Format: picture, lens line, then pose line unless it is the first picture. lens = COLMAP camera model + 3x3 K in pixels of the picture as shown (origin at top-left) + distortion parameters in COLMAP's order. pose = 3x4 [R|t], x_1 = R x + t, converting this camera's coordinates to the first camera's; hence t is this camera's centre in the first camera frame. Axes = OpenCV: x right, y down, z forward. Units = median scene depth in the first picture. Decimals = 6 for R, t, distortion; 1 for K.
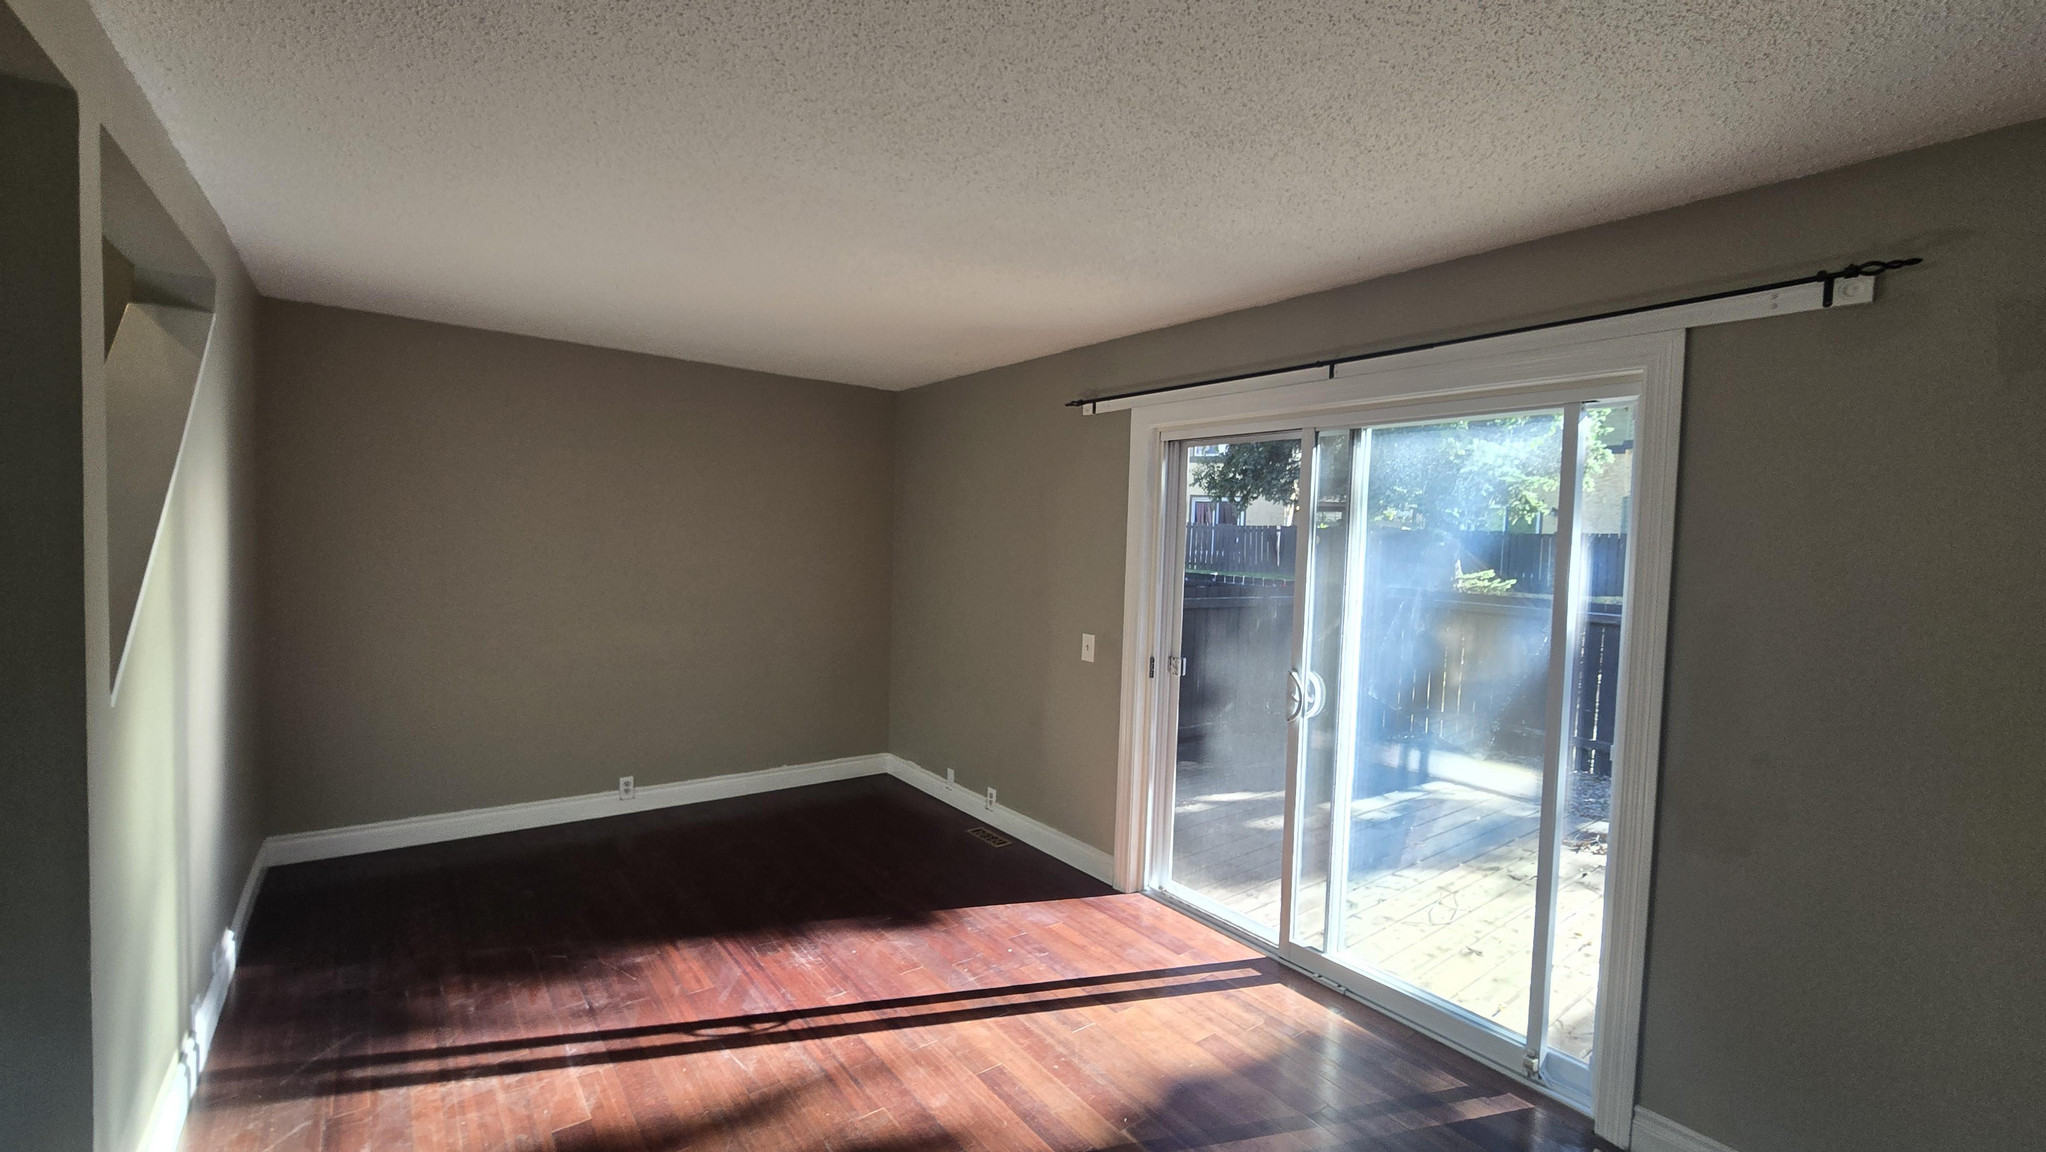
lens RADIAL K [[844.6, 0, 1023.0], [0, 844.6, 576.0], [0, 0, 1]] dist [0.000540, 0.000144]
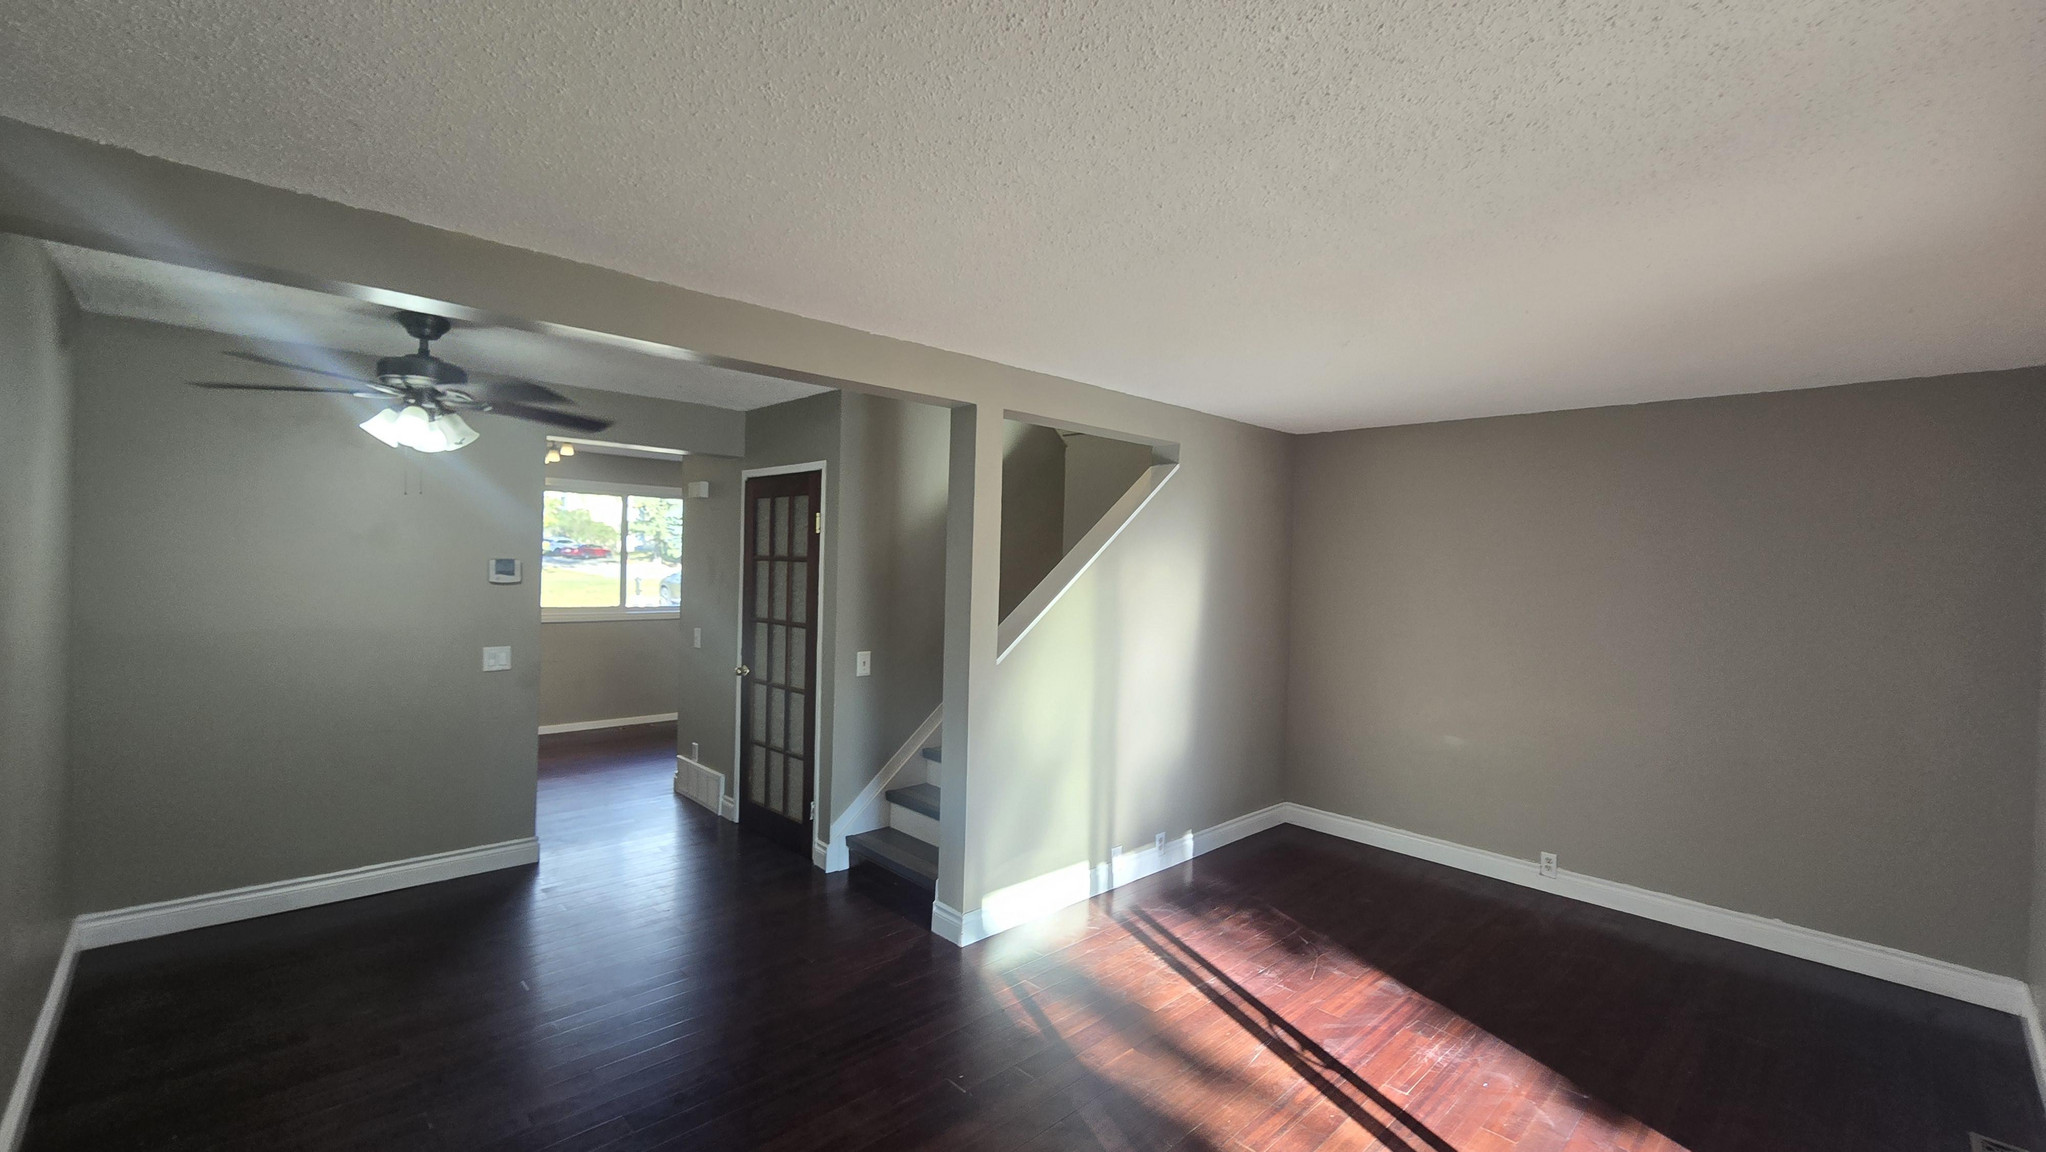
lens RADIAL K [[844.6, 0, 1023.0], [0, 844.6, 576.0], [0, 0, 1]] dist [0.000540, 0.000144]
pose [[0.126193, -0.017726, -0.991847, 0.588435], [-0.068294, 0.997313, -0.026512, -0.012140], [0.989652, 0.071082, 0.124643, 0.391021]]
